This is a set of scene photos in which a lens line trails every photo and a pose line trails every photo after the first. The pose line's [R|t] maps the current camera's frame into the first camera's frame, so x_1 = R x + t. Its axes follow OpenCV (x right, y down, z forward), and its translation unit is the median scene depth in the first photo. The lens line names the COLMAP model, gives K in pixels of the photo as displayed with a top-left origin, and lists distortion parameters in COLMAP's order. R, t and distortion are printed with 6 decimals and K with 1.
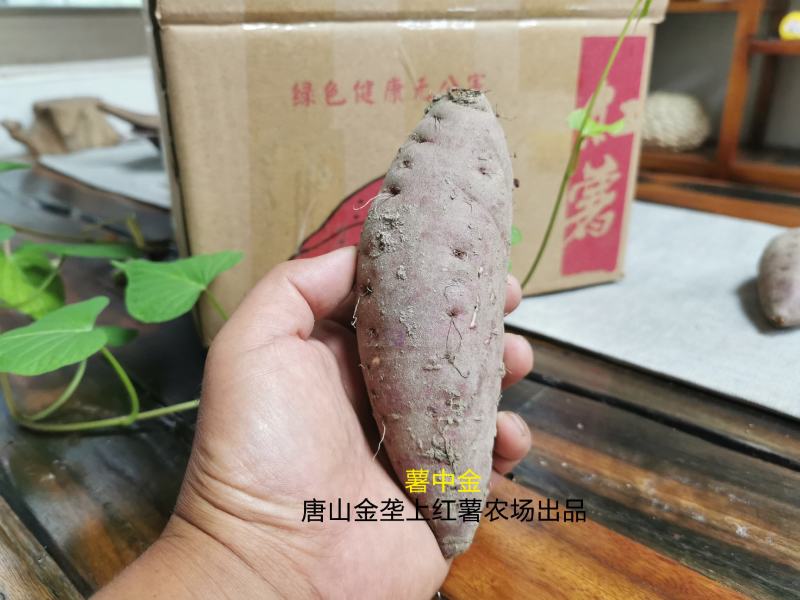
lens RADIAL K [[634.2, 0, 400.3], [0, 634.2, 265.6], [0, 0, 1]] dist [-0.076089, -0.001457]
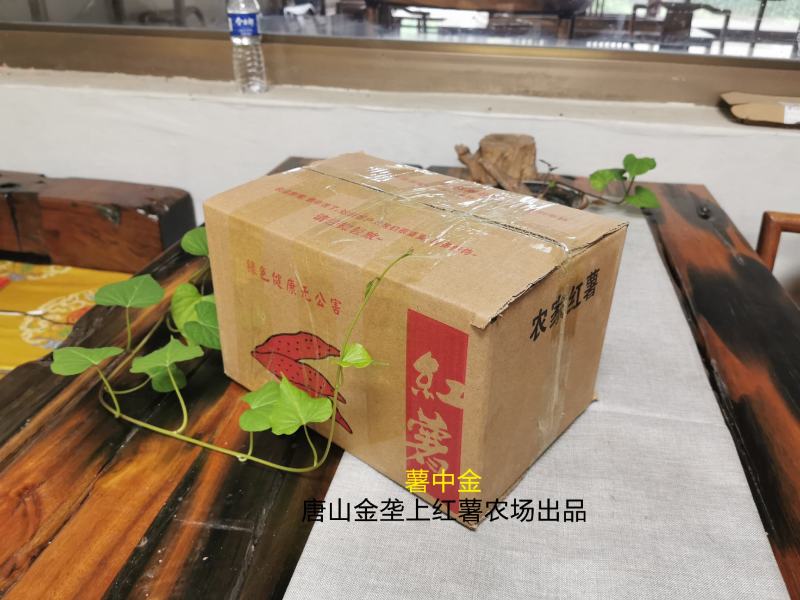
lens RADIAL K [[647.4, 0, 399.7], [0, 647.4, 271.0], [0, 0, 1]] dist [0.008755, 0.003200]
pose [[0.487020, 0.397014, -0.777941, 1.247063], [-0.340203, 0.906596, 0.249692, -0.761893], [0.804409, 0.143053, 0.576596, 0.332710]]
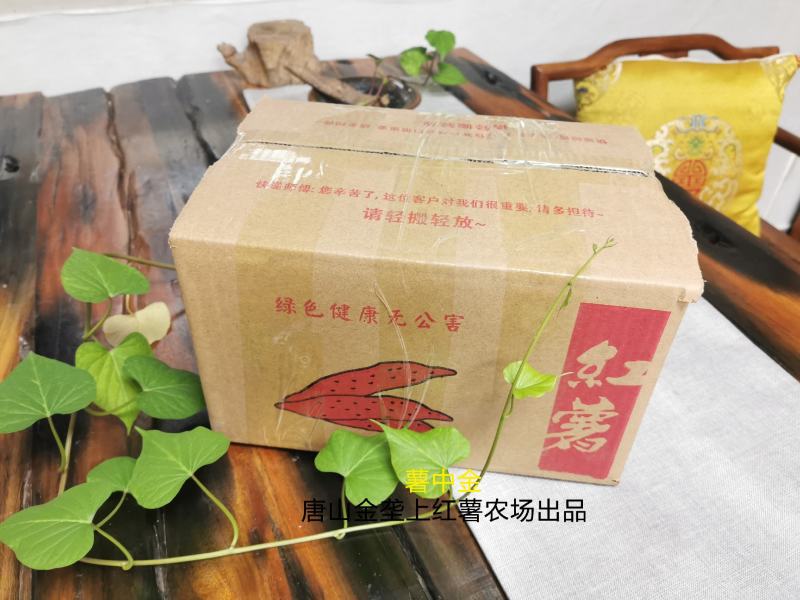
lens RADIAL K [[647.4, 0, 399.7], [0, 647.4, 271.0], [0, 0, 1]] dist [0.008755, 0.003200]
pose [[0.891141, 0.305232, -0.335708, 0.385535], [-0.209858, 0.933273, 0.291480, -0.679395], [0.402277, -0.189298, 0.895734, 0.036783]]
